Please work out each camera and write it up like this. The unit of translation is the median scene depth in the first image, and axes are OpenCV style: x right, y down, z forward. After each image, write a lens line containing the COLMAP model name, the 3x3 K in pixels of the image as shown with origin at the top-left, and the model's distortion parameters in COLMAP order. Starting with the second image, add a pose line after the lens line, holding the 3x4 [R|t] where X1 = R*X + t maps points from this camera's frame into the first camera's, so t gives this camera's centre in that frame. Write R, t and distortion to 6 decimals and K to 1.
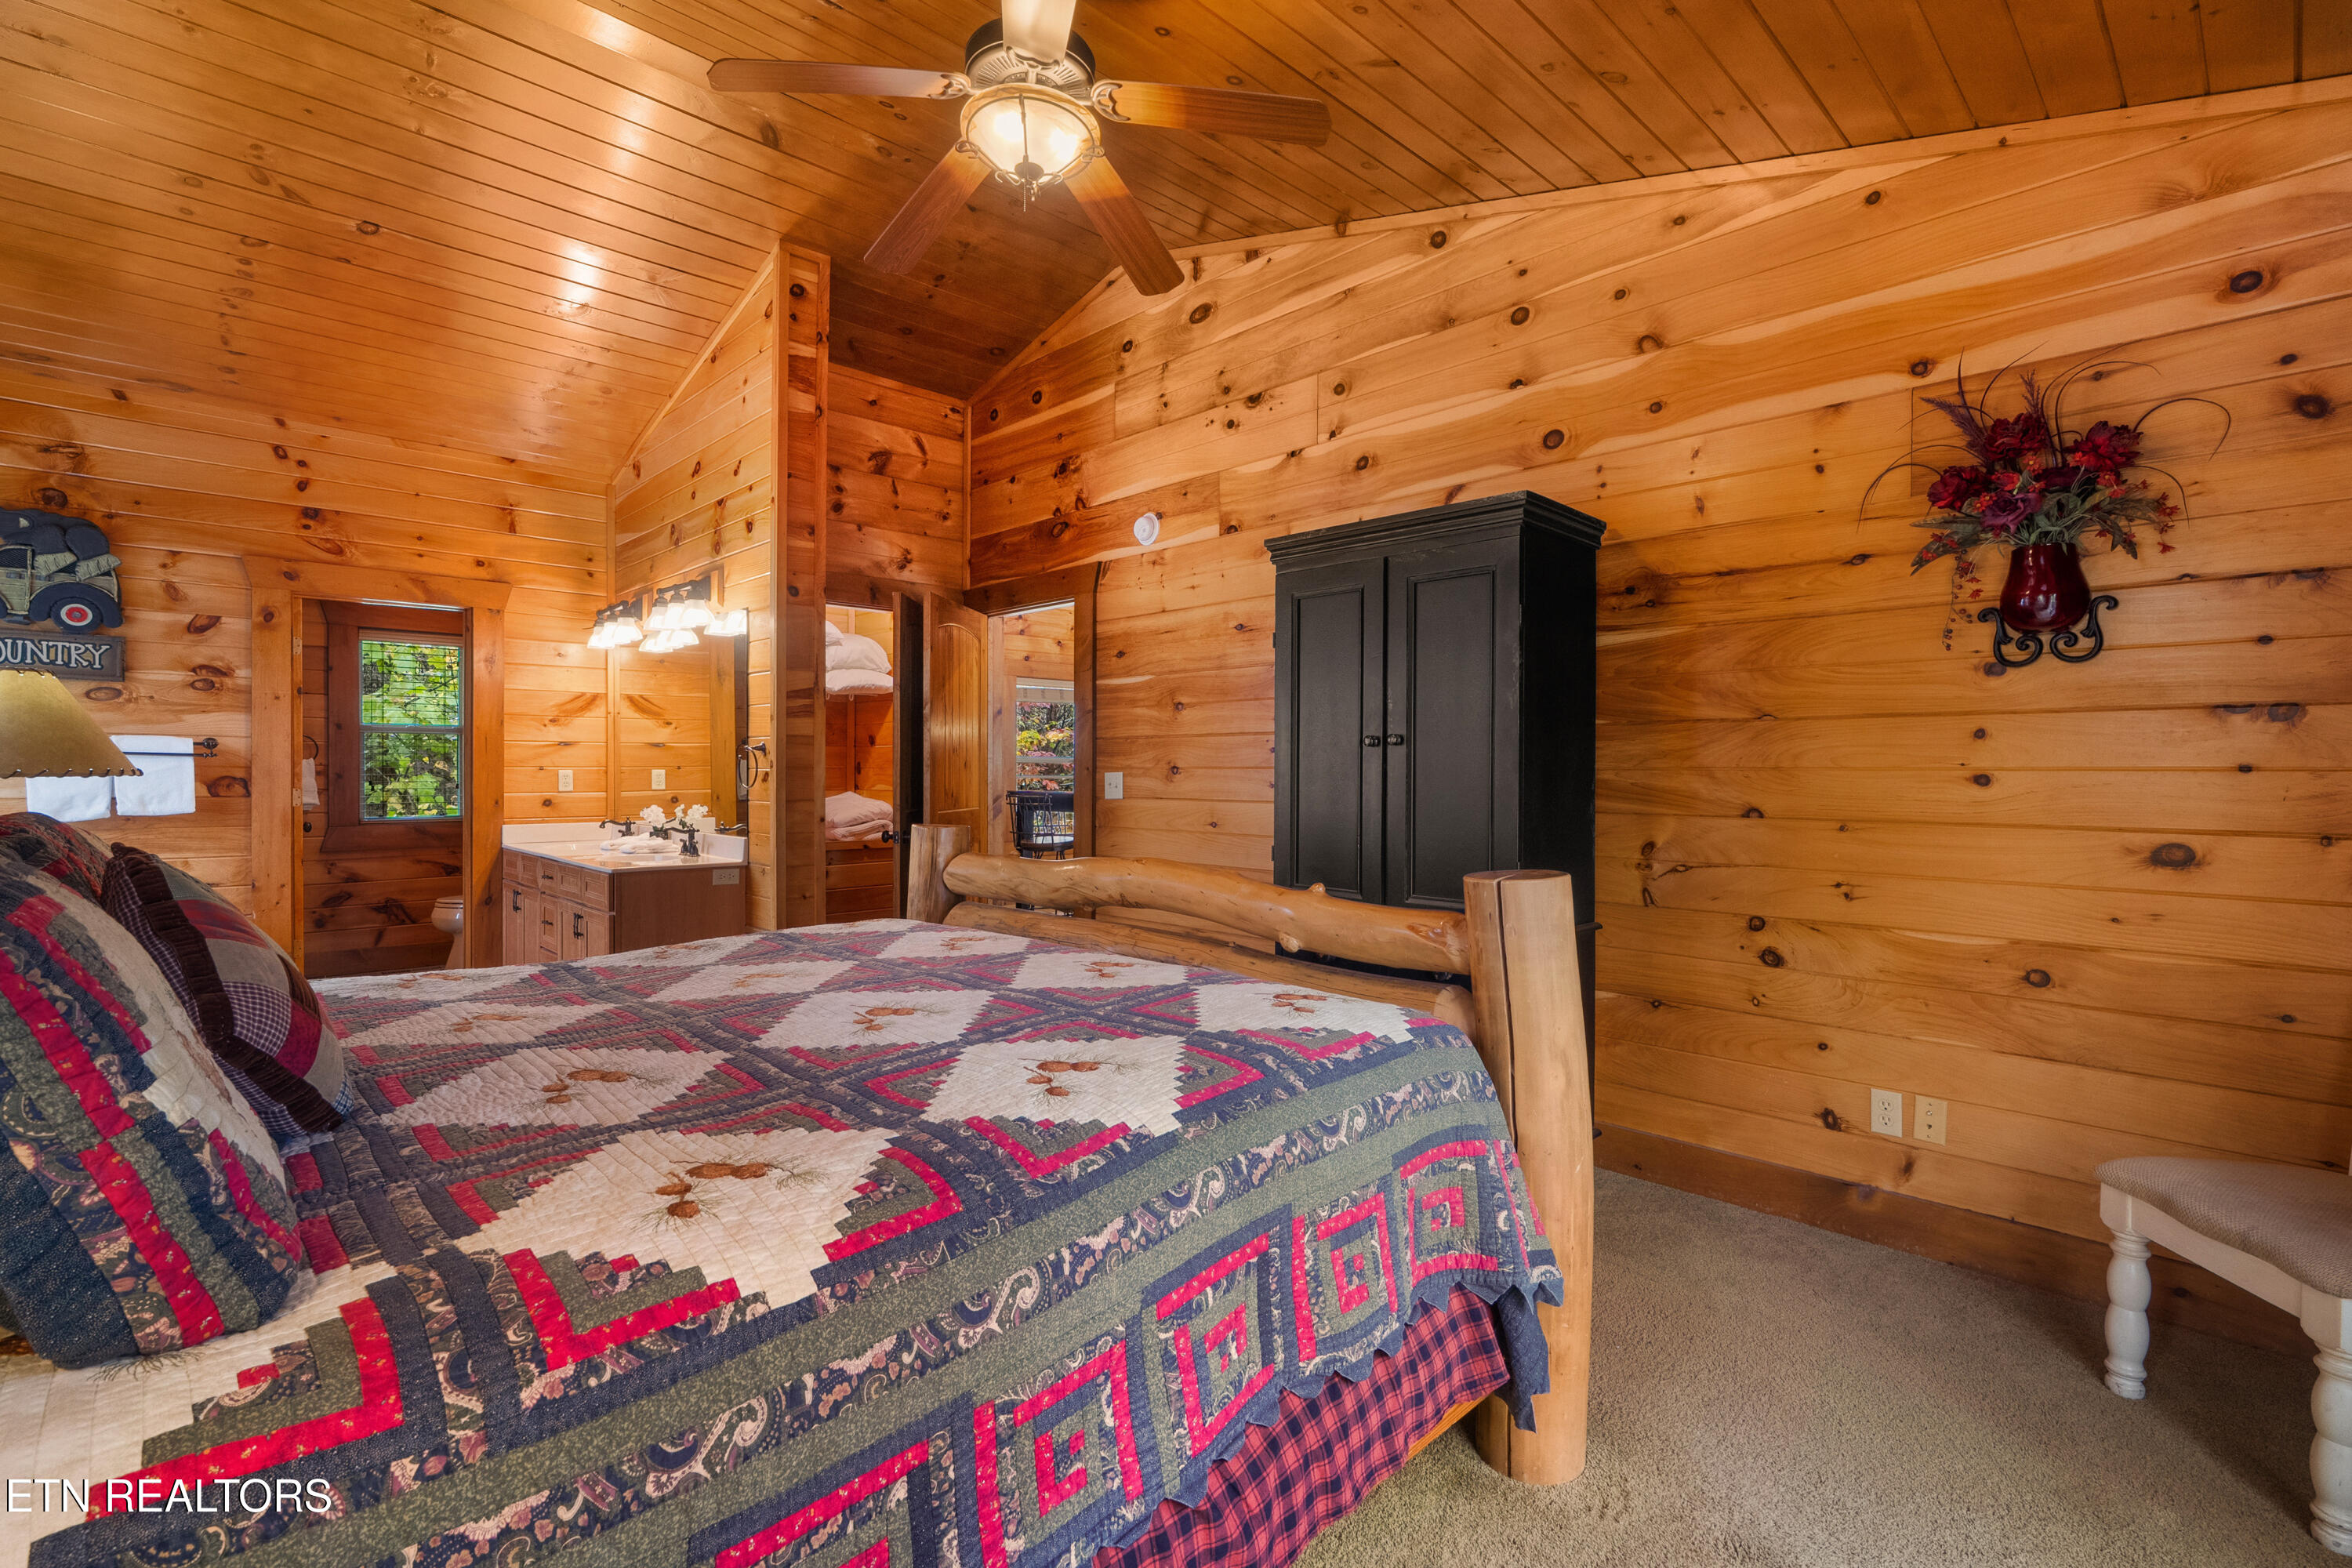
lens RADIAL K [[1065.3, 0, 1172.3], [0, 1065.3, 779.6], [0, 0, 1]] dist [-0.015446, 0.006172]
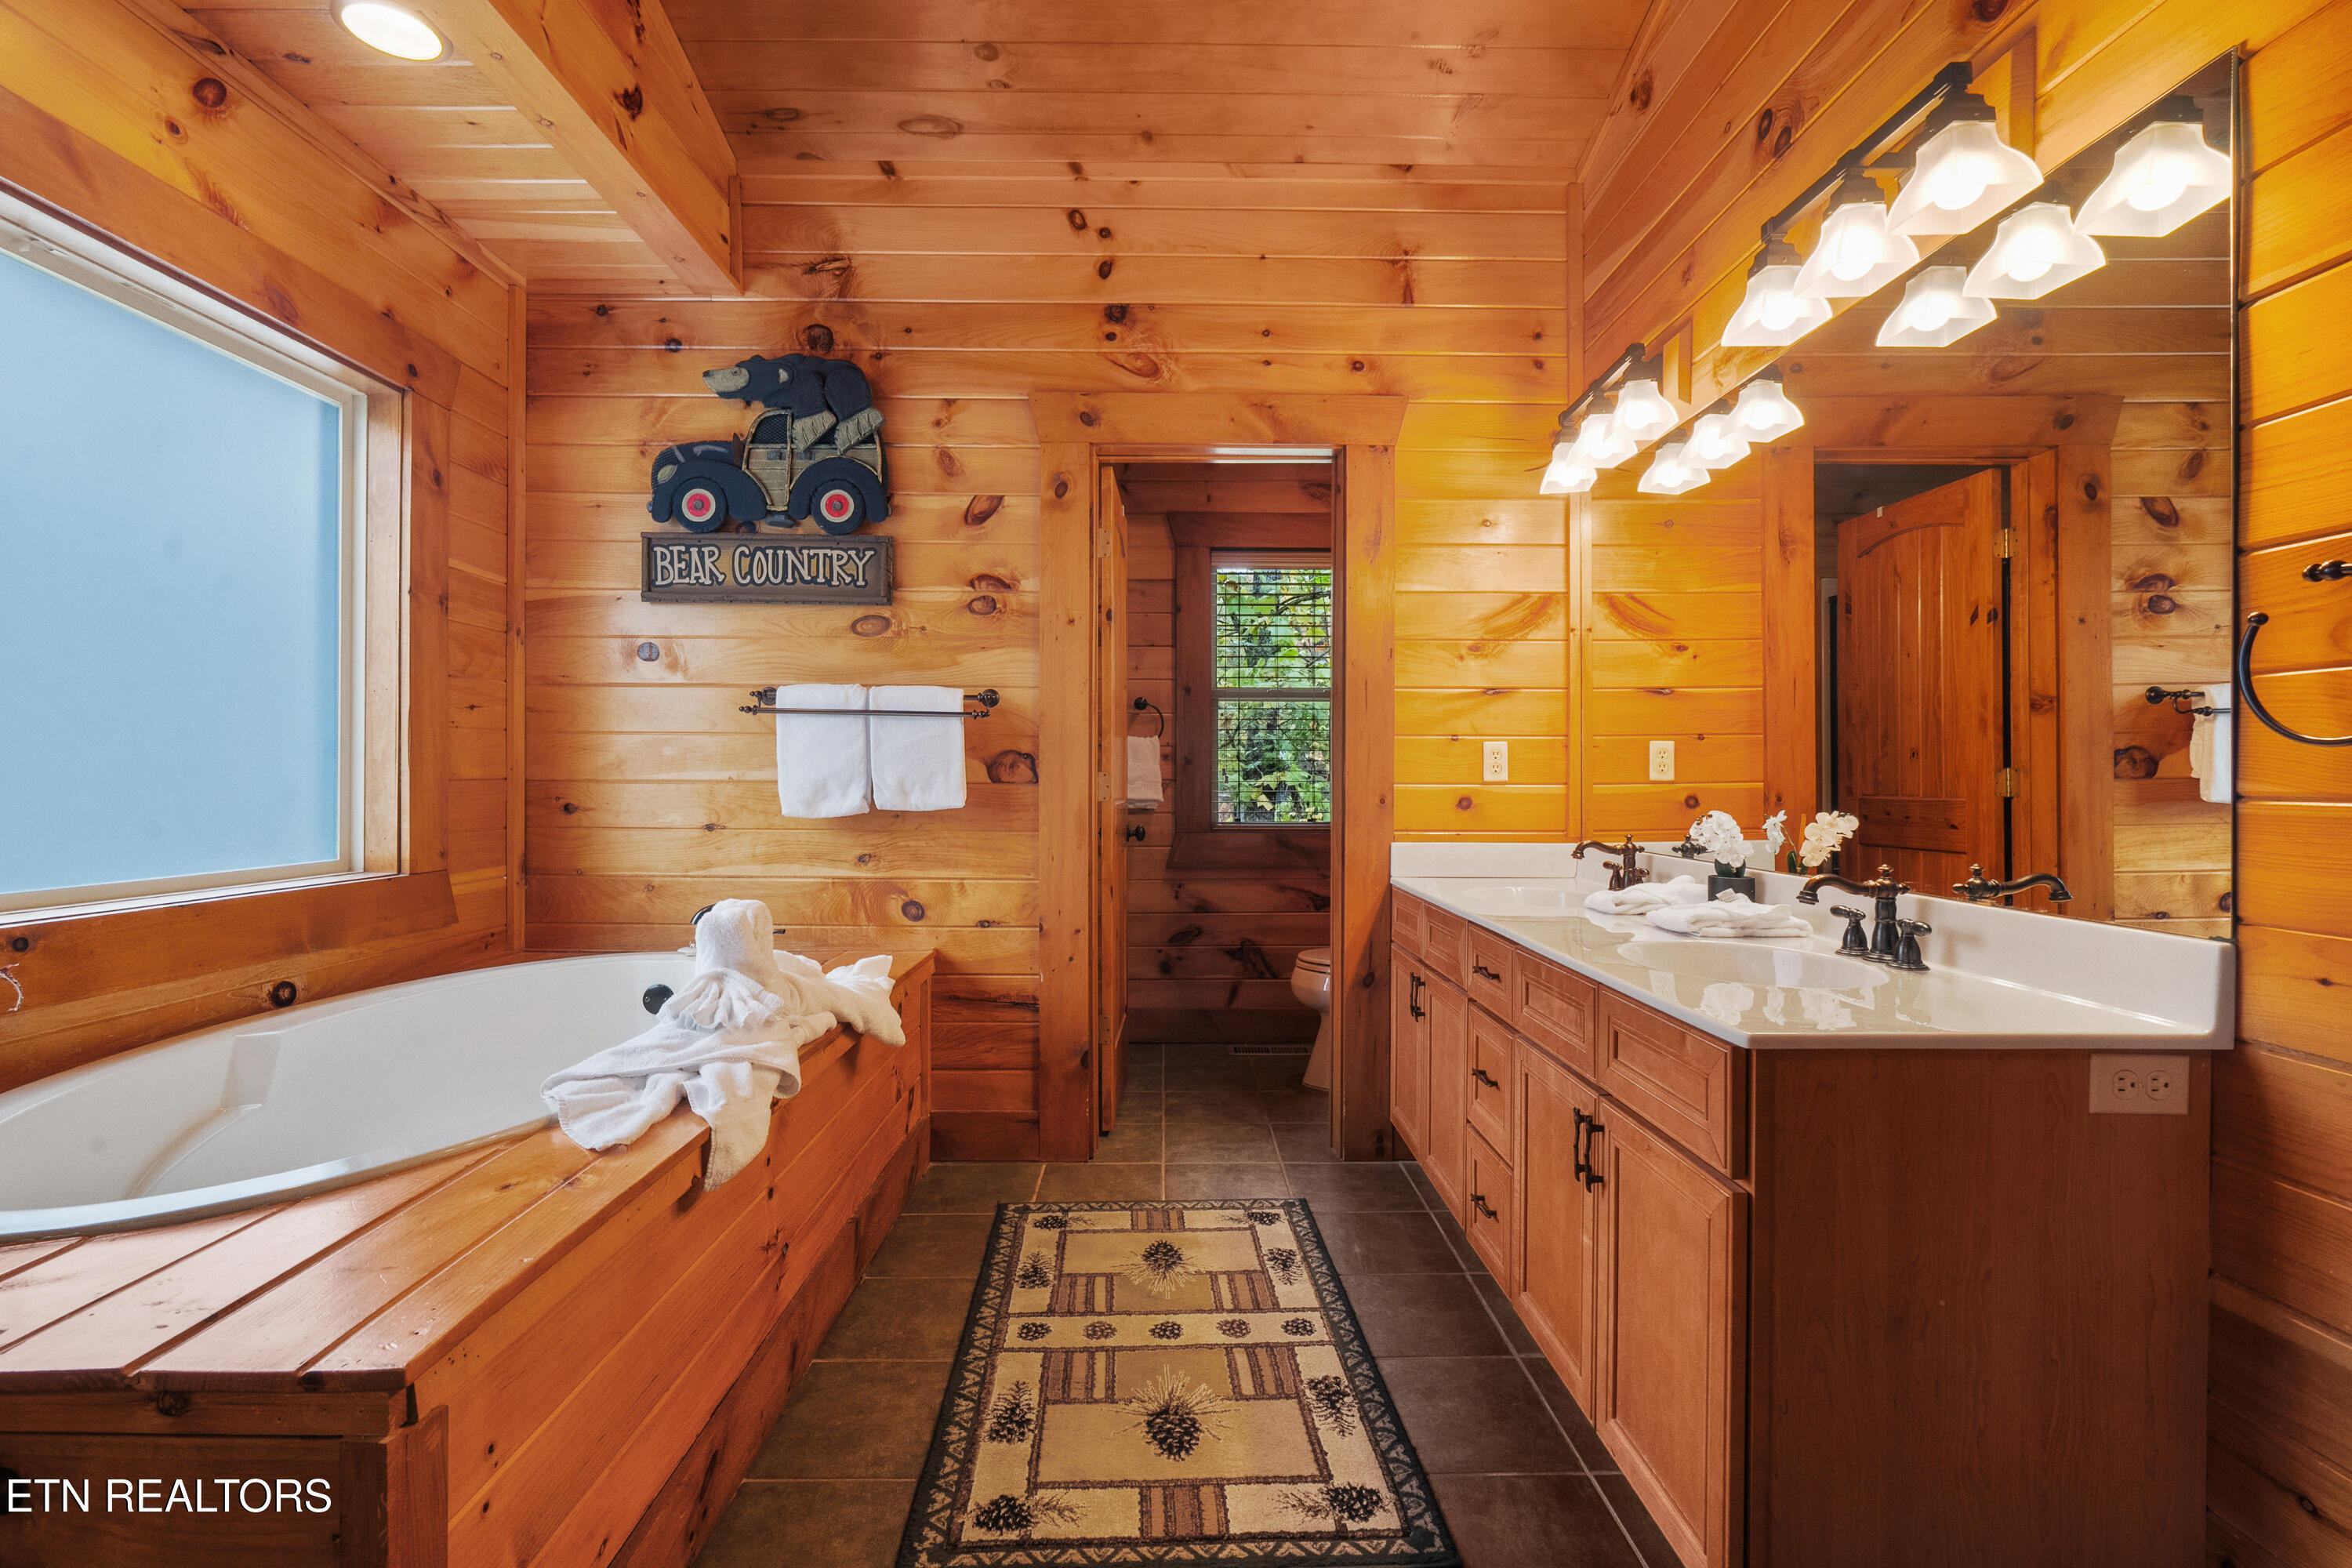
lens RADIAL K [[1084.0, 0, 1181.4], [0, 1084.0, 773.4], [0, 0, 1]] dist [-0.014069, 0.007234]
pose [[0.734120, -0.004168, -0.679007, -0.380970], [-0.005809, 0.999906, -0.012418, 0.017629], [0.678995, 0.013061, 0.734027, 0.592047]]
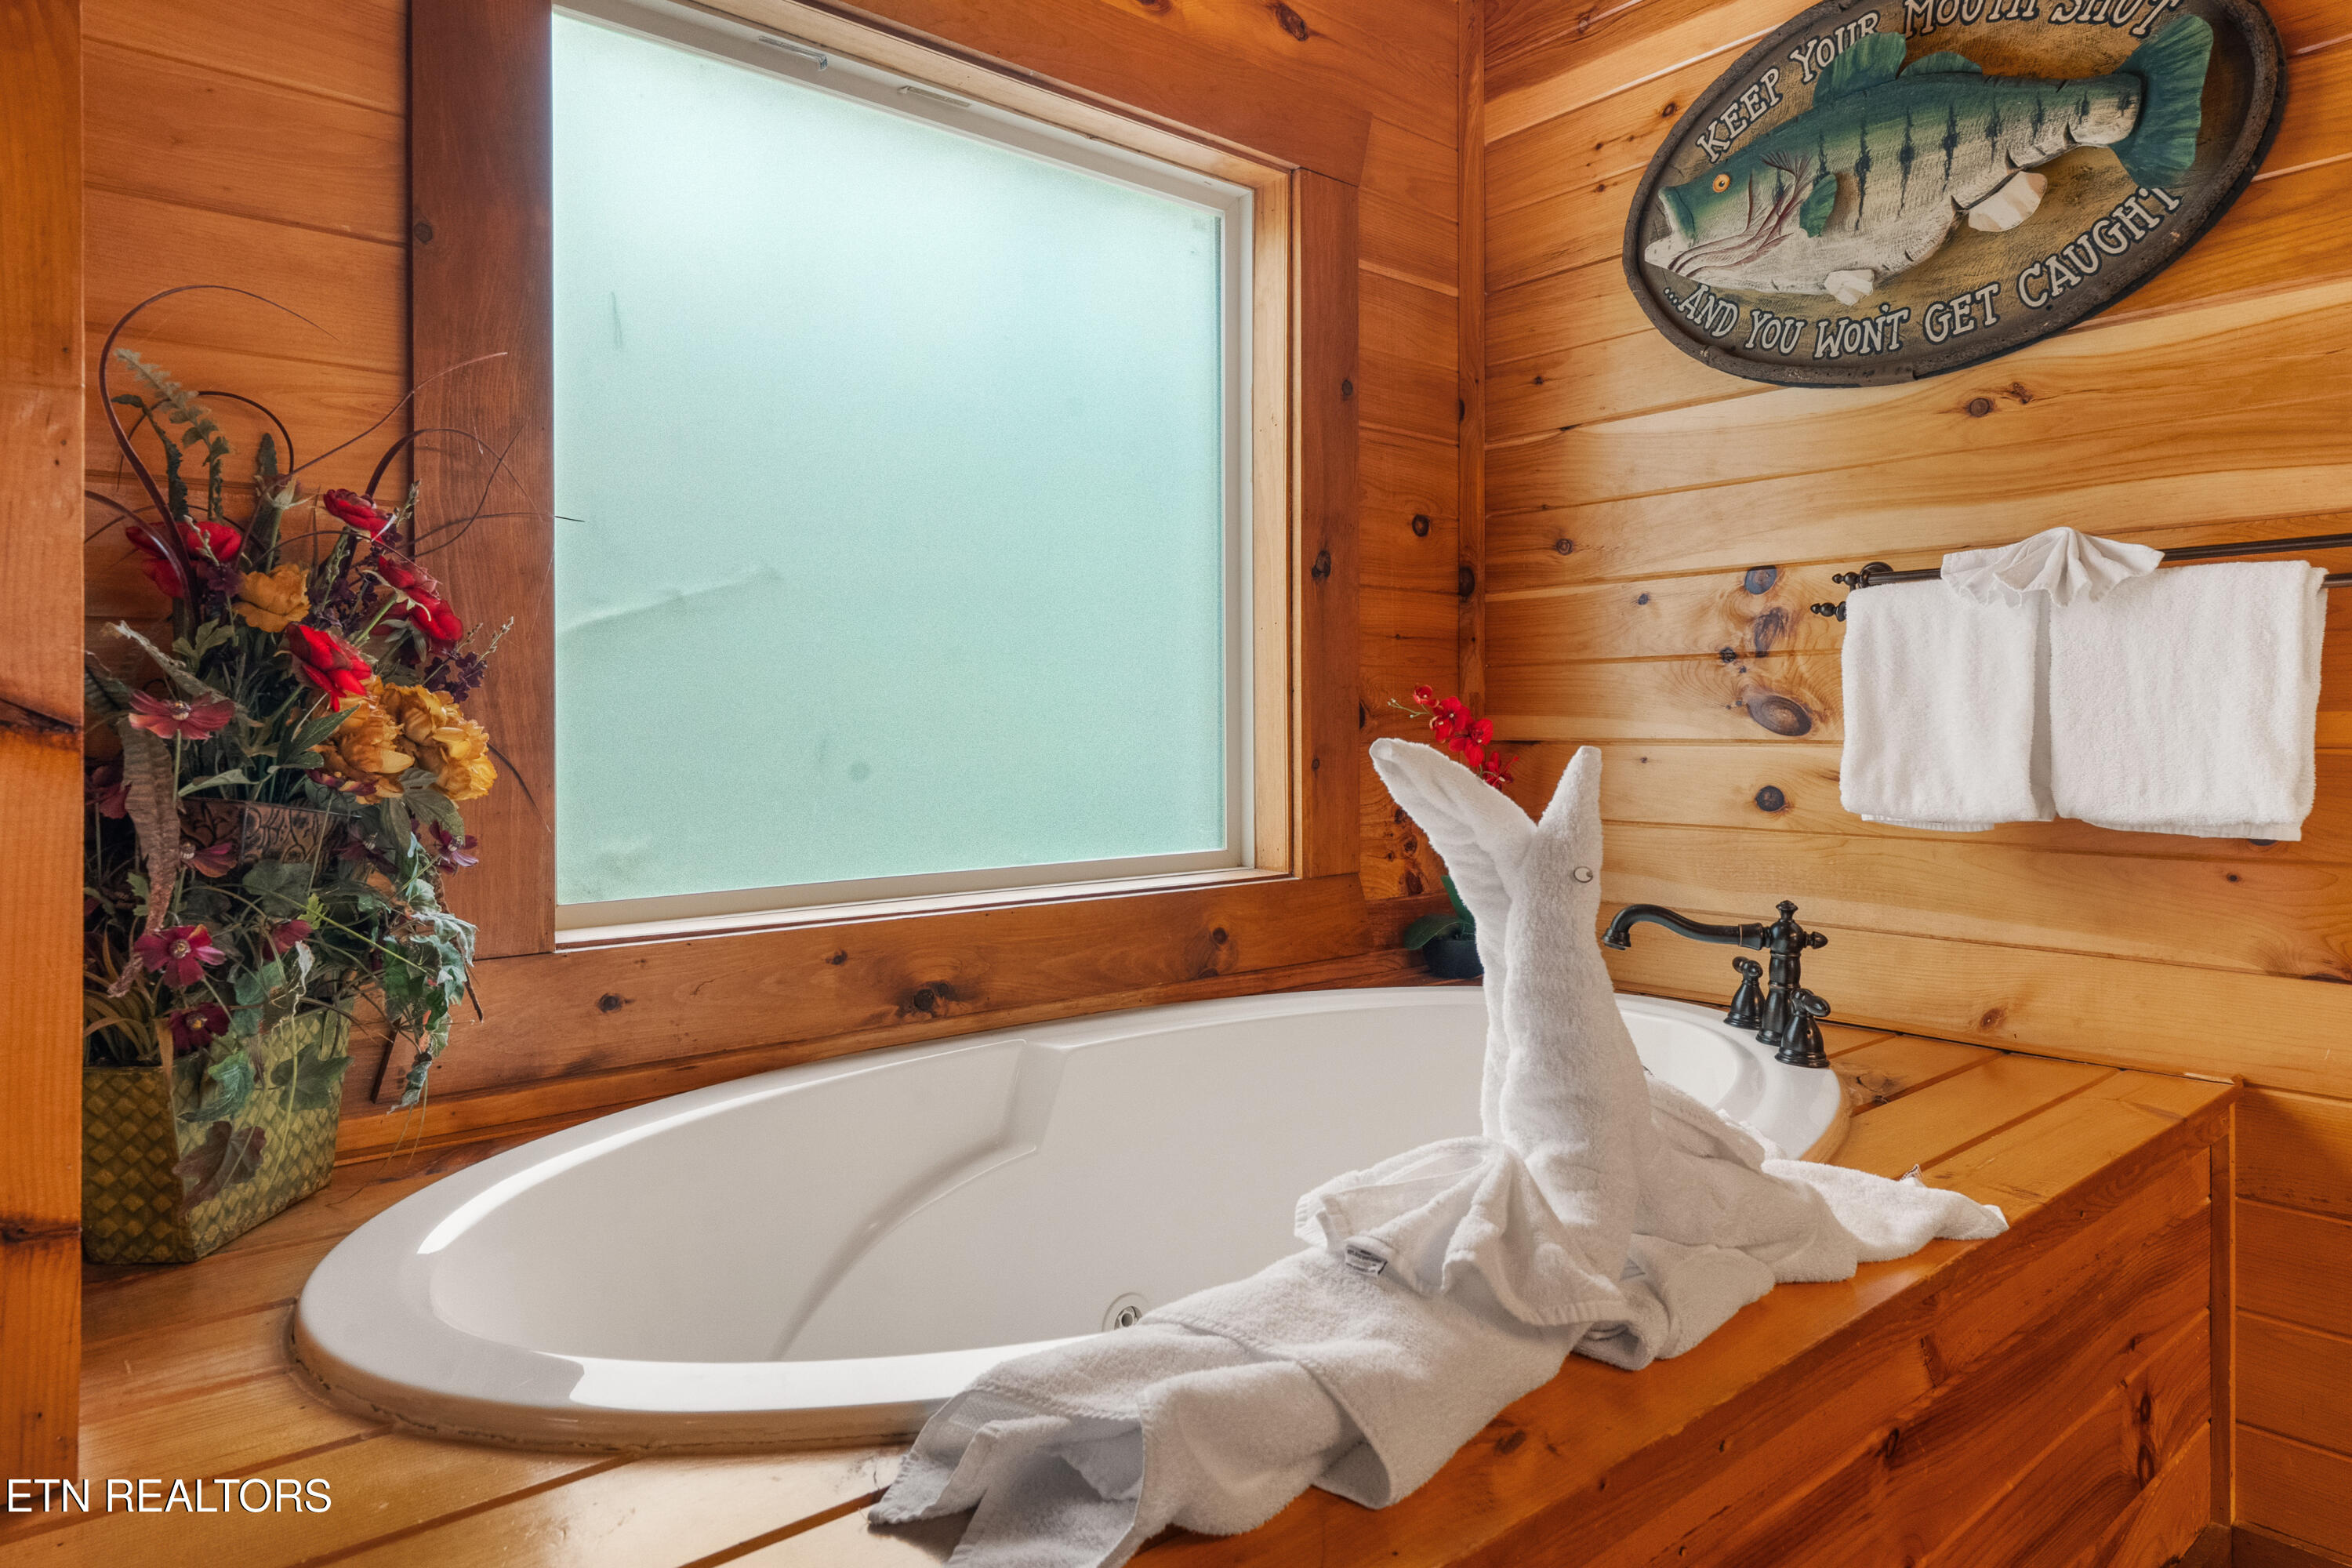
lens RADIAL K [[1404.9, 0, 1186.5], [0, 1404.9, 730.1], [0, 0, 1]] dist [-0.005496, 0.005586]
pose [[-0.072114, 0.004843, -0.997385, -0.533049], [-0.006119, 0.999967, 0.005298, 0.012146], [0.997378, 0.006485, -0.072082, 0.712953]]
